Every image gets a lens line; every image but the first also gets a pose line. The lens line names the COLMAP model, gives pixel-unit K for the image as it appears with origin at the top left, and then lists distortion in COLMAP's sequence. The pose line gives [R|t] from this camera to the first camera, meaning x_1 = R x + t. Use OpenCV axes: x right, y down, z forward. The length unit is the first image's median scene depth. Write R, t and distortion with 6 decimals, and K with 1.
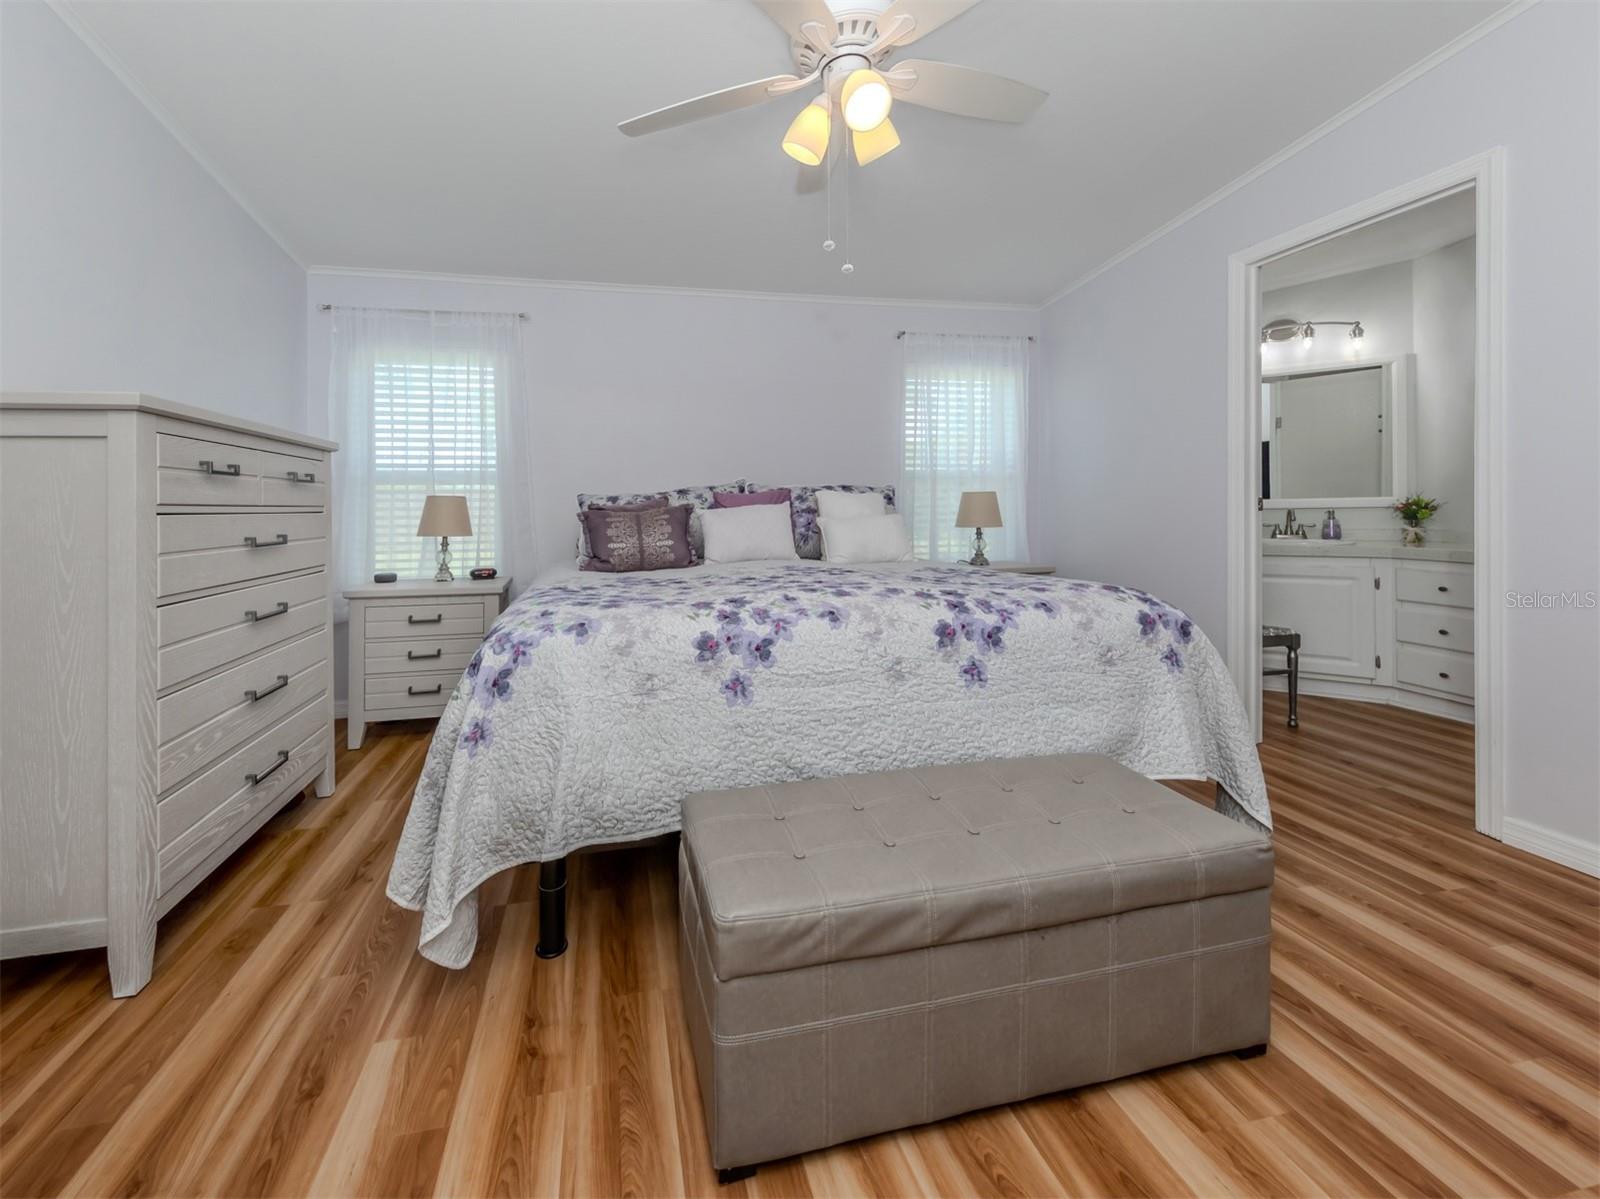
lens RADIAL K [[595.1, 0, 697.7], [0, 595.1, 546.4], [0, 0, 1]] dist [0.007851, -0.000108]
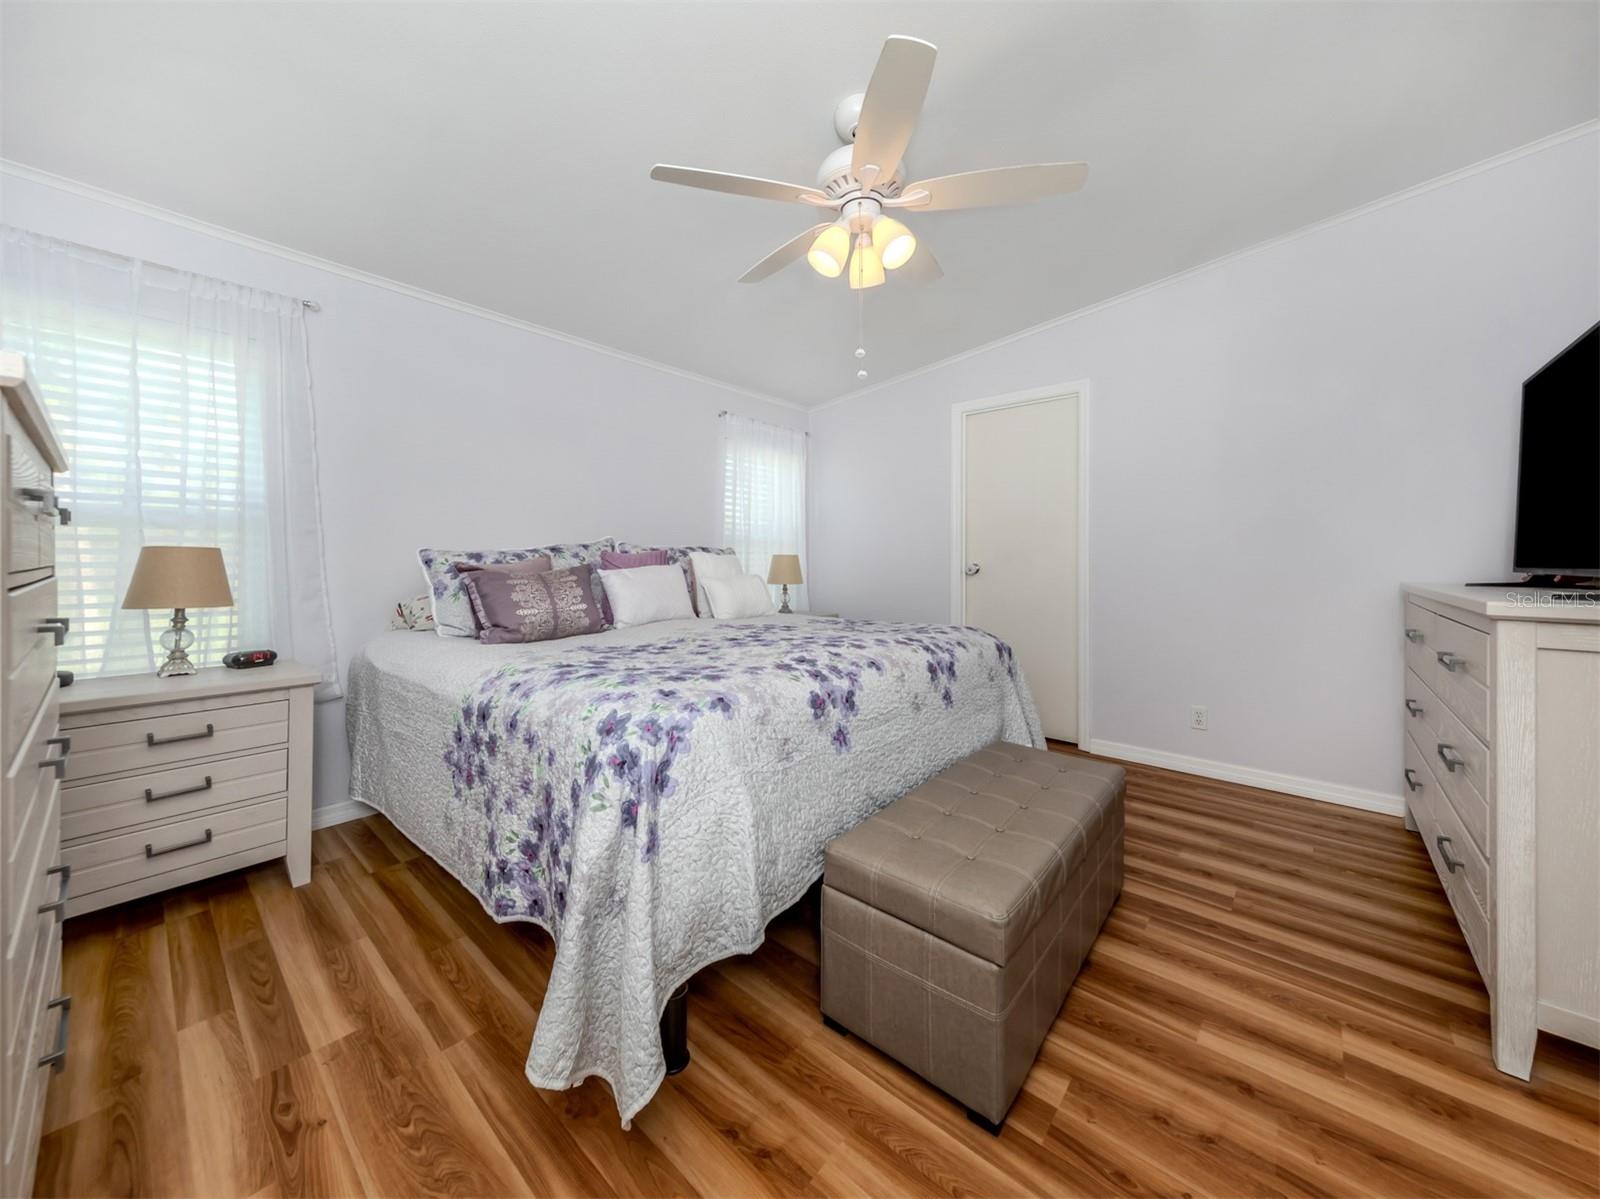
lens RADIAL K [[556.7, 0, 828.2], [0, 556.7, 598.2], [0, 0, 1]] dist [0.006148, 0.000128]
pose [[0.801955, -0.024440, 0.596885, -0.267243], [0.026570, 0.999633, 0.005232, -0.013812], [-0.596794, 0.011663, 0.802310, 0.083094]]
